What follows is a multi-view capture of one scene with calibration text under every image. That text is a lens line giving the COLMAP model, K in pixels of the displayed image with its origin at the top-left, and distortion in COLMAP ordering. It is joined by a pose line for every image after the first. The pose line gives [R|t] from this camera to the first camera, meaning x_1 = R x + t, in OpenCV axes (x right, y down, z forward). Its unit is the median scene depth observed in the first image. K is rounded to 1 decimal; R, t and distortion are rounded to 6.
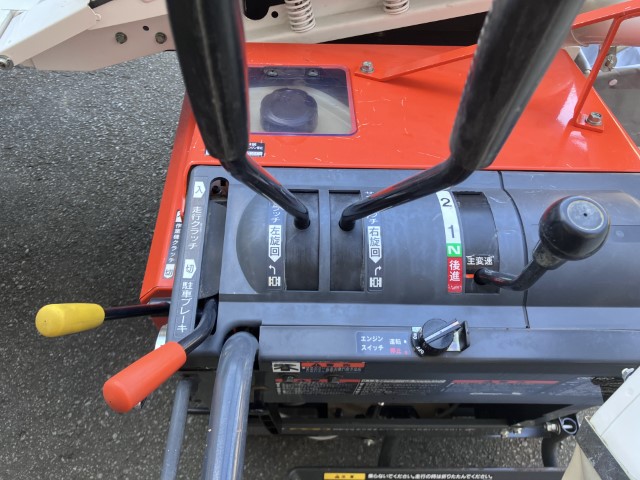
lens RADIAL K [[539.4, 0, 320.0], [0, 539.4, 240.0], [0, 0, 1]] dist [-0.007640, 0.009745]
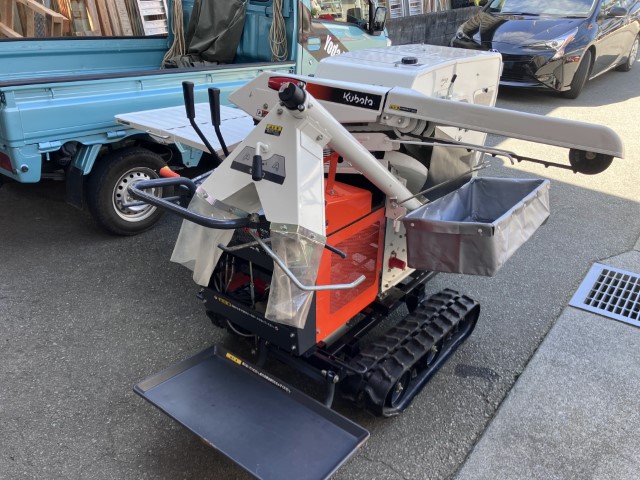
lens RADIAL K [[527.9, 0, 320.0], [0, 527.9, 240.0], [0, 0, 1]] dist [0.096183, -0.129825]
pose [[0.797334, 0.275143, -0.537173, 1.278365], [-0.505579, 0.790583, -0.345498, 0.626565], [0.329618, 0.547061, 0.769465, -0.679306]]
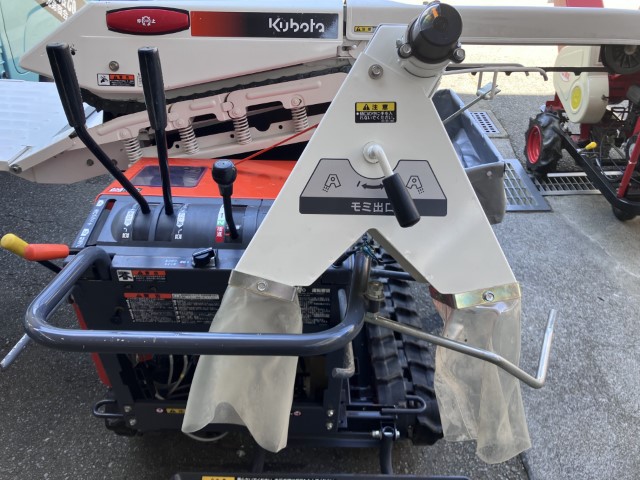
lens RADIAL K [[527.9, 0, 320.0], [0, 527.9, 240.0], [0, 0, 1]] dist [0.096183, -0.129825]
pose [[0.999927, -0.001263, -0.011988, 0.309912], [-0.003186, 0.931435, -0.363893, 0.381942], [0.011625, 0.363905, 0.931364, -0.383497]]
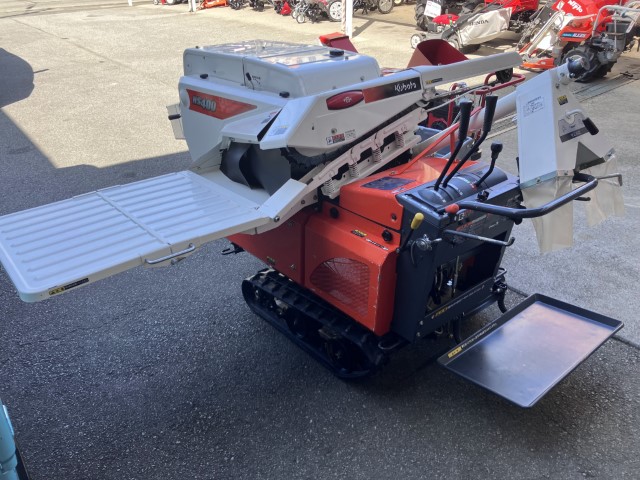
lens RADIAL K [[527.9, 0, 320.0], [0, 527.9, 240.0], [0, 0, 1]] dist [0.096183, -0.129825]
pose [[0.780167, -0.333861, 0.529033, -1.318062], [0.539879, 0.786548, -0.299789, 0.439350], [-0.316022, 0.519499, 0.793884, -0.706194]]
